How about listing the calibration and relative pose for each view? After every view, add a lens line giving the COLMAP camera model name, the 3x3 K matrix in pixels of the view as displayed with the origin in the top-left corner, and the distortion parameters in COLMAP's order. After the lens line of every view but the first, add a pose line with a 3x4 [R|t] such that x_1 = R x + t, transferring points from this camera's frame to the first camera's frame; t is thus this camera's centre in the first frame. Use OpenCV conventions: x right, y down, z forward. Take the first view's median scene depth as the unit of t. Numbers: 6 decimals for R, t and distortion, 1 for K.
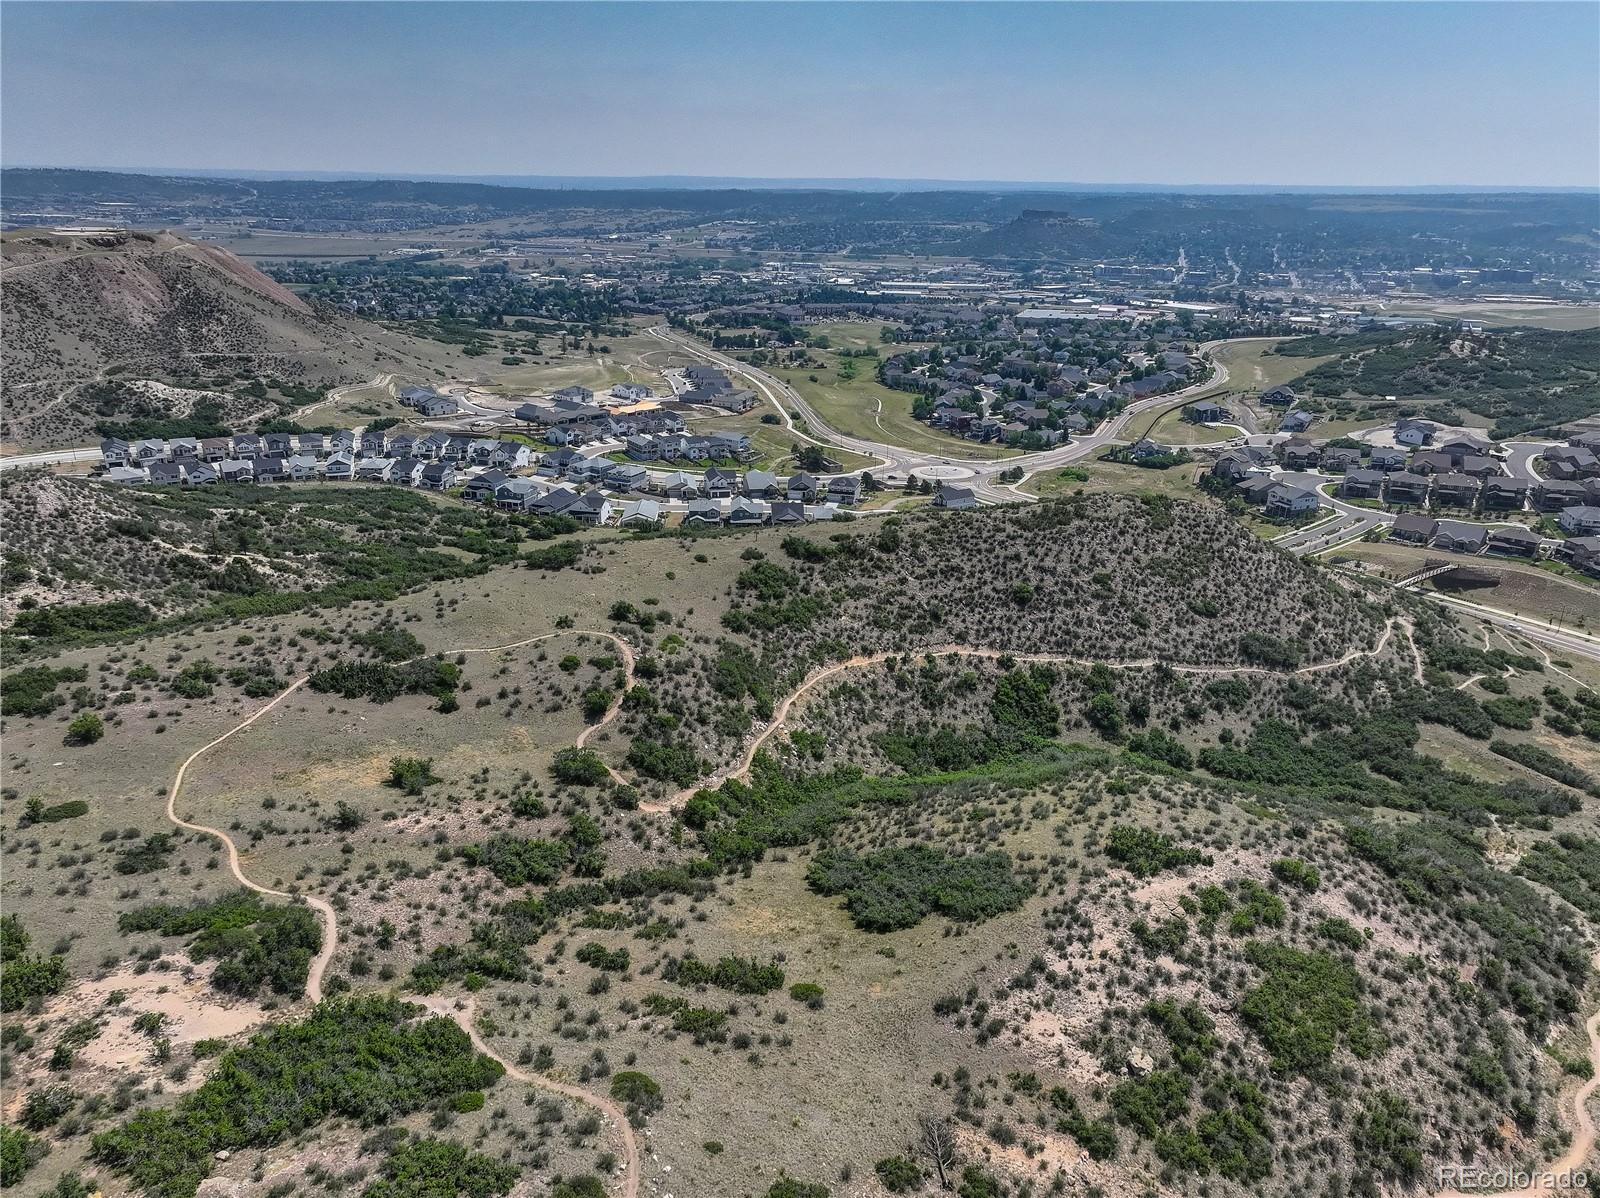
lens RADIAL K [[1145.3, 0, 802.1], [0, 1145.3, 598.8], [0, 0, 1]] dist [0.020247, 0.011229]
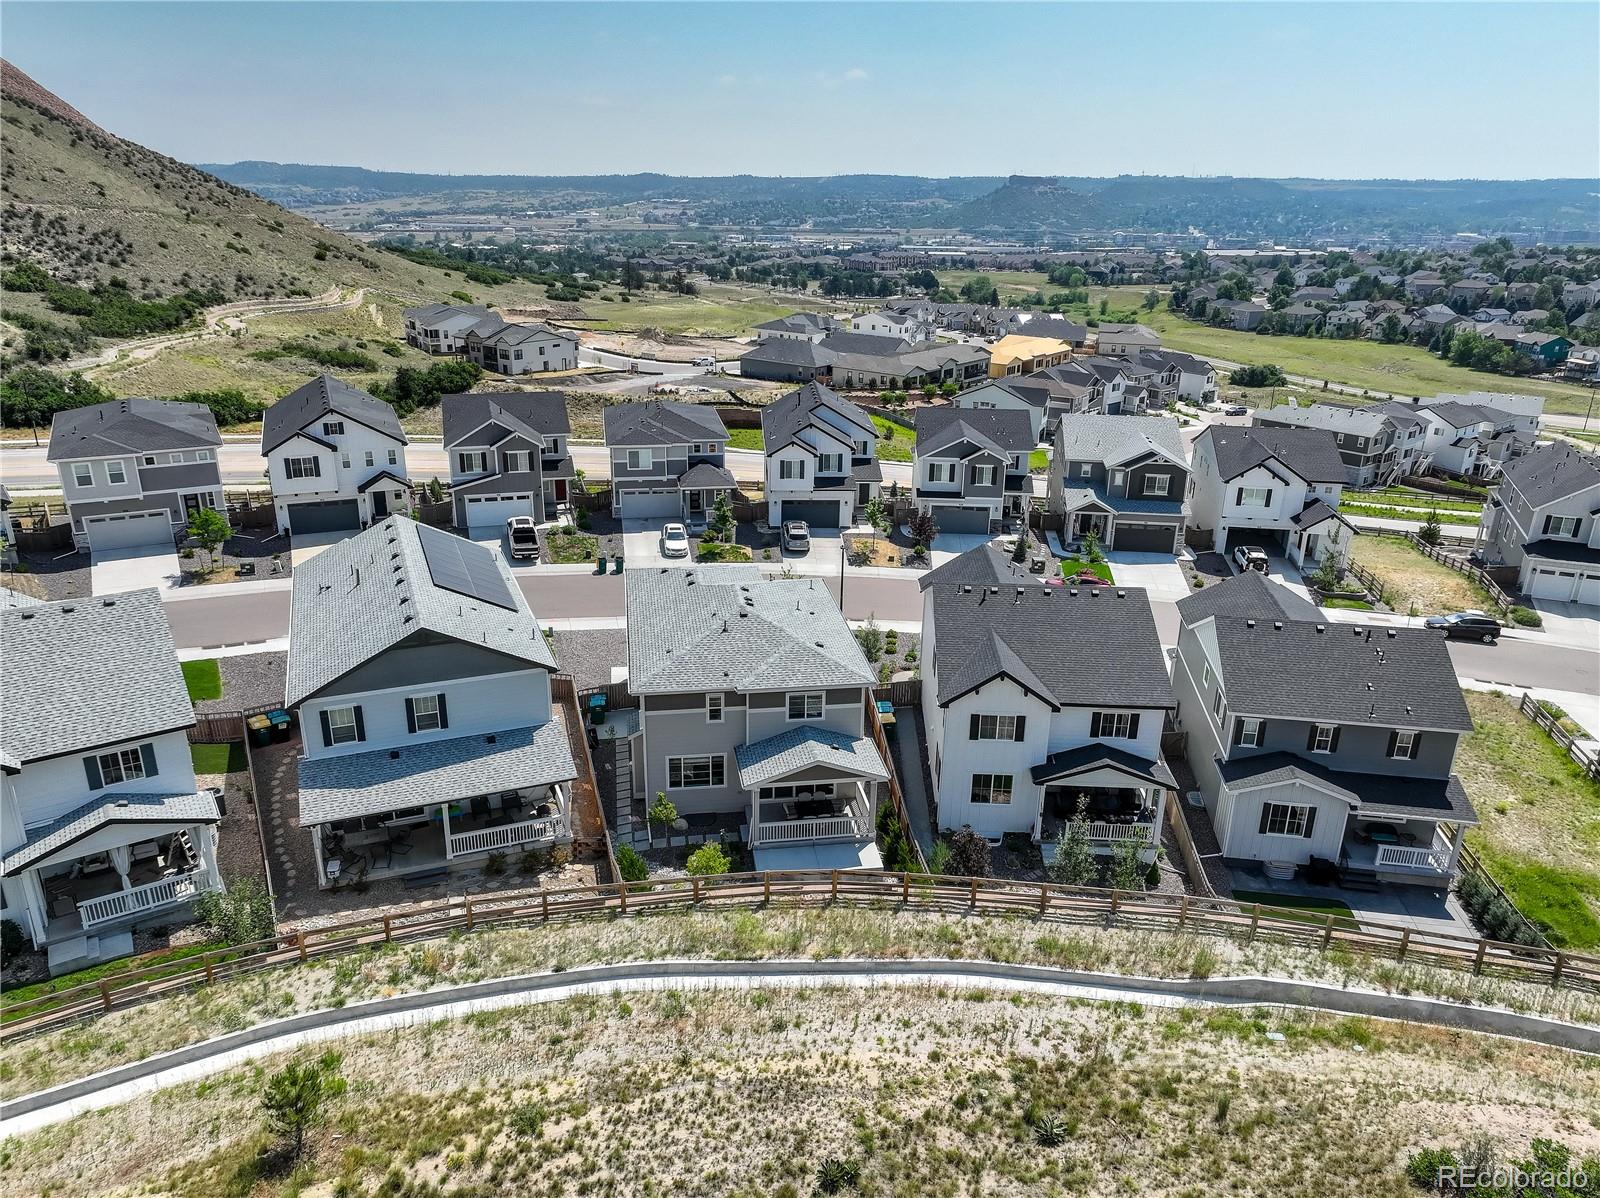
lens RADIAL K [[1145.3, 0, 797.7], [0, 1145.3, 598.0], [0, 0, 1]] dist [0.020247, 0.011229]
pose [[0.995044, -0.038440, 0.091706, -0.241702], [0.039020, 0.999228, -0.004536, -0.076936], [-0.091461, 0.008092, 0.995776, 0.572749]]
